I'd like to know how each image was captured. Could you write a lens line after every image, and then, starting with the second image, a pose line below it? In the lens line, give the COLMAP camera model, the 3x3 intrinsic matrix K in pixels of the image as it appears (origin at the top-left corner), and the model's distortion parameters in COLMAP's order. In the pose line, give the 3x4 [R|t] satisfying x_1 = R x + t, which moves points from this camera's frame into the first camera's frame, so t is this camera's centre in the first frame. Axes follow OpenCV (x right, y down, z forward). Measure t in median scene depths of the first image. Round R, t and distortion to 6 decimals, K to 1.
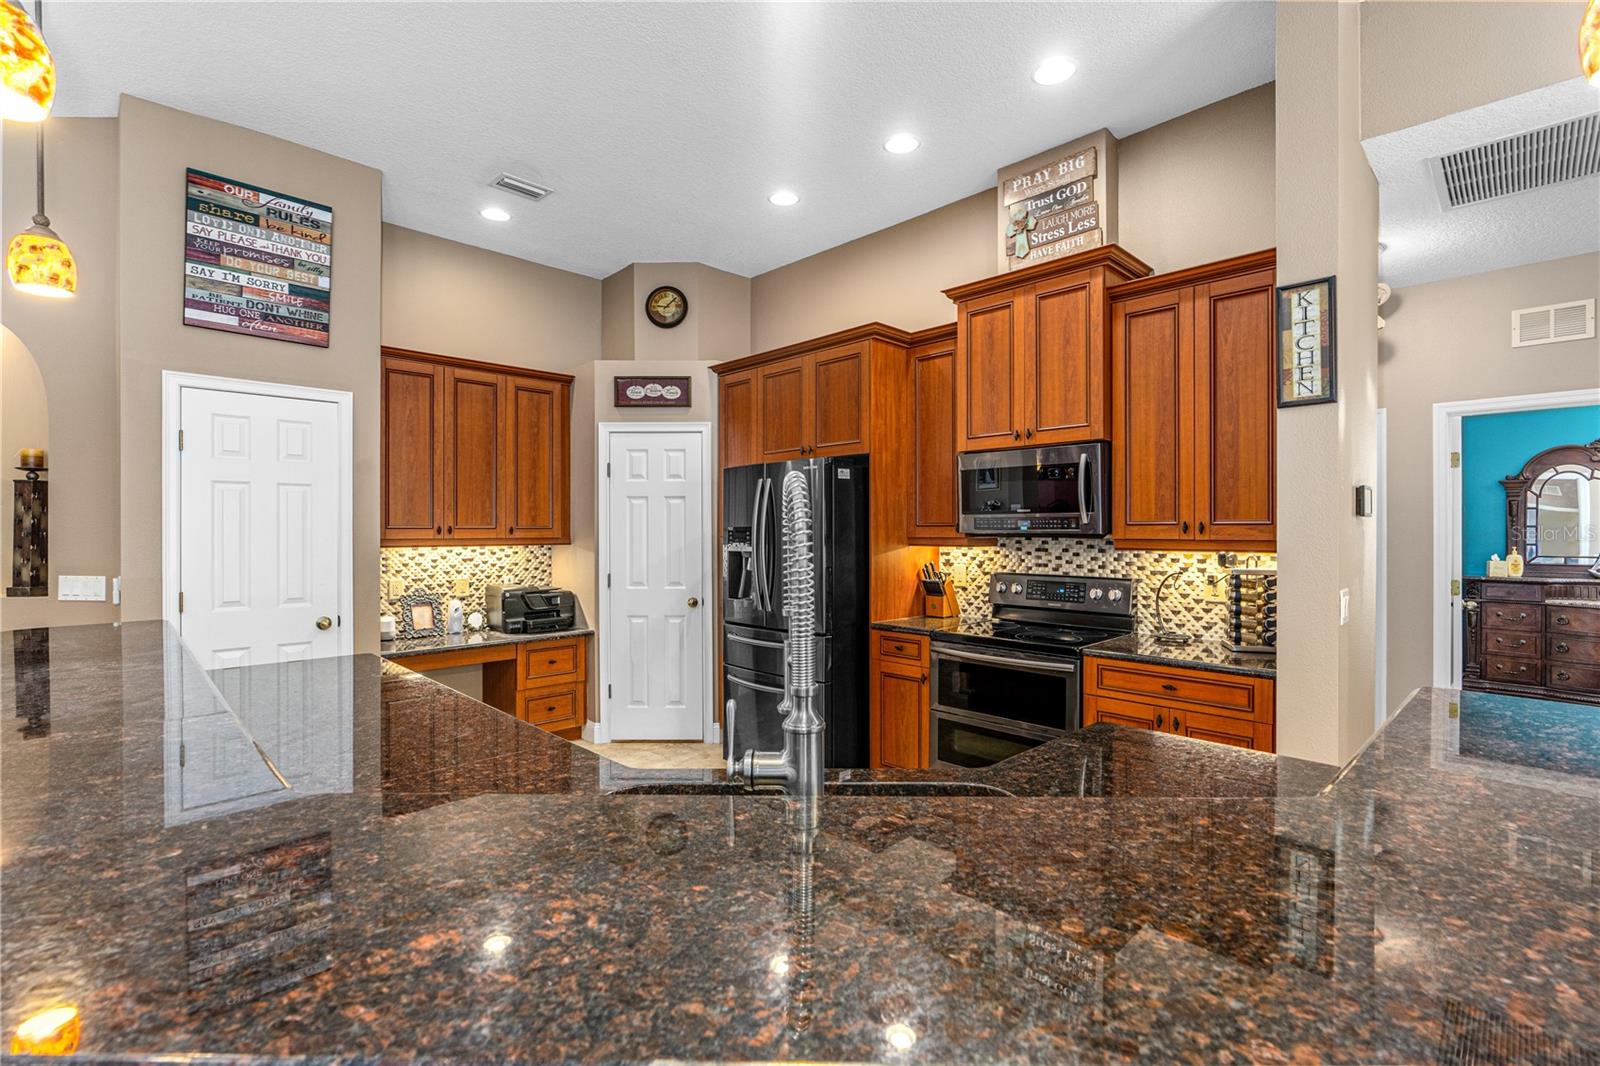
lens RADIAL K [[722.4, 0, 794.7], [0, 722.4, 538.1], [0, 0, 1]] dist [-0.004352, 0.000208]
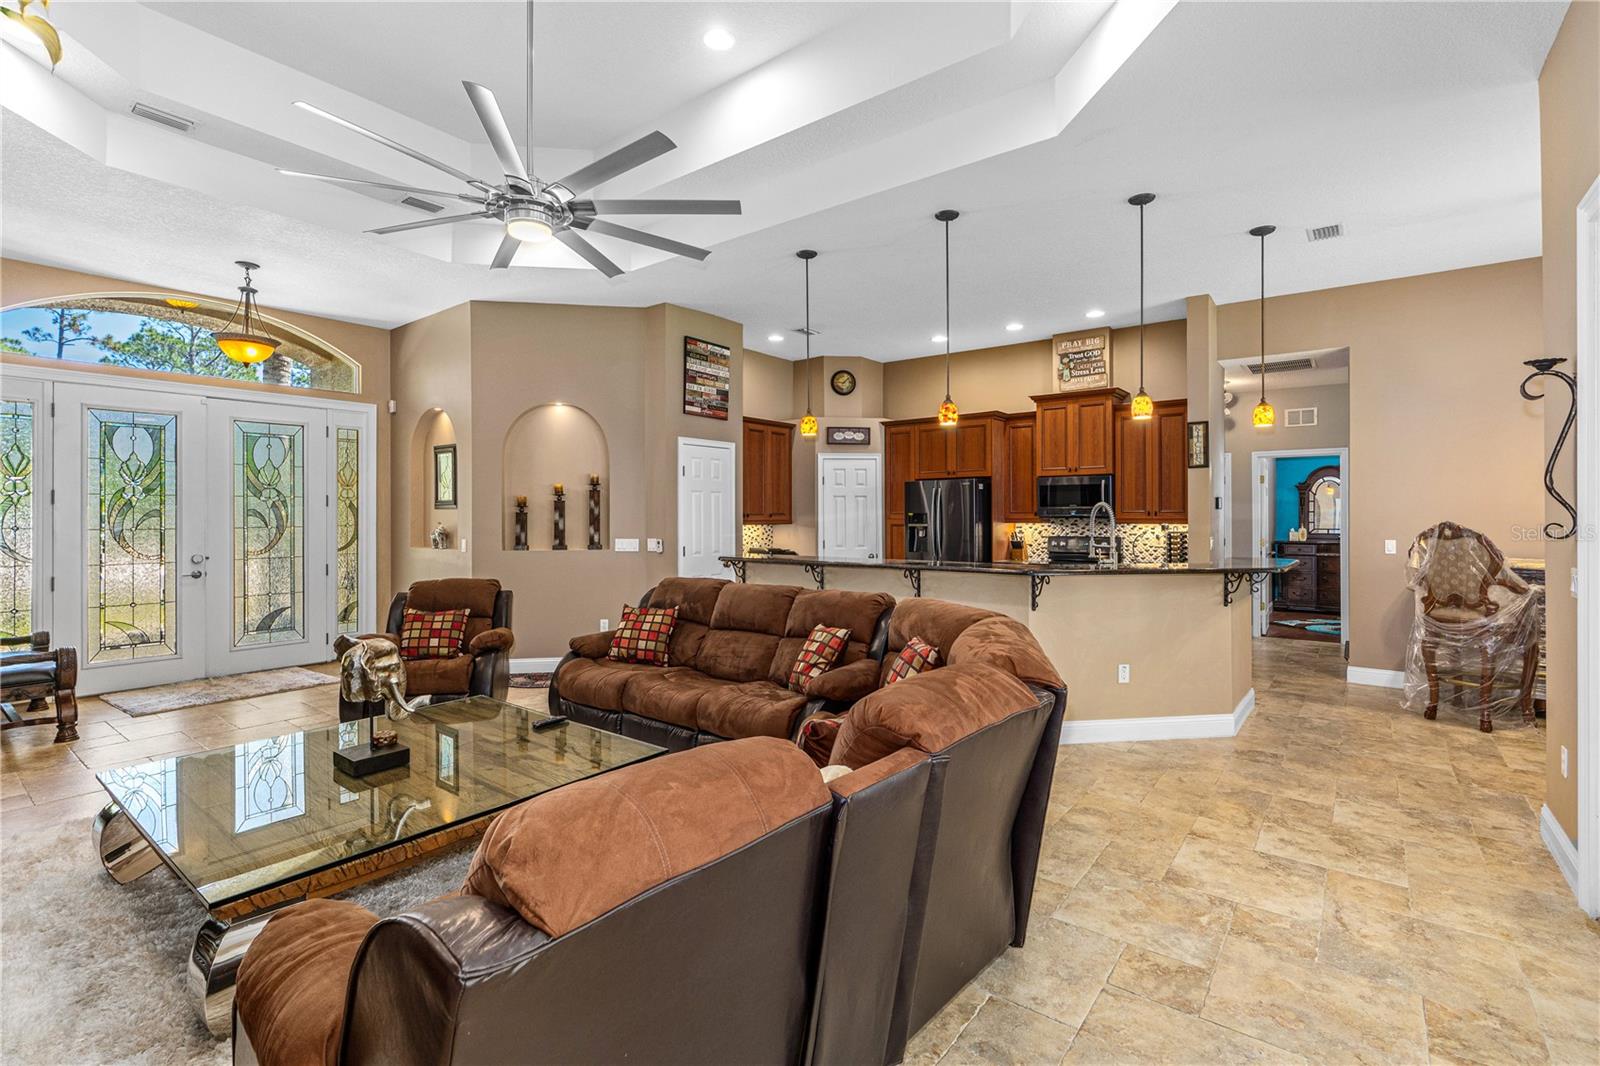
lens RADIAL K [[722.4, 0, 804.3], [0, 722.4, 520.8], [0, 0, 1]] dist [-0.004352, 0.000208]
pose [[0.990810, -0.003795, 0.135205, -0.690036], [0.004340, 0.999984, -0.003736, 0.010585], [-0.135189, 0.004288, 0.990811, -0.910645]]
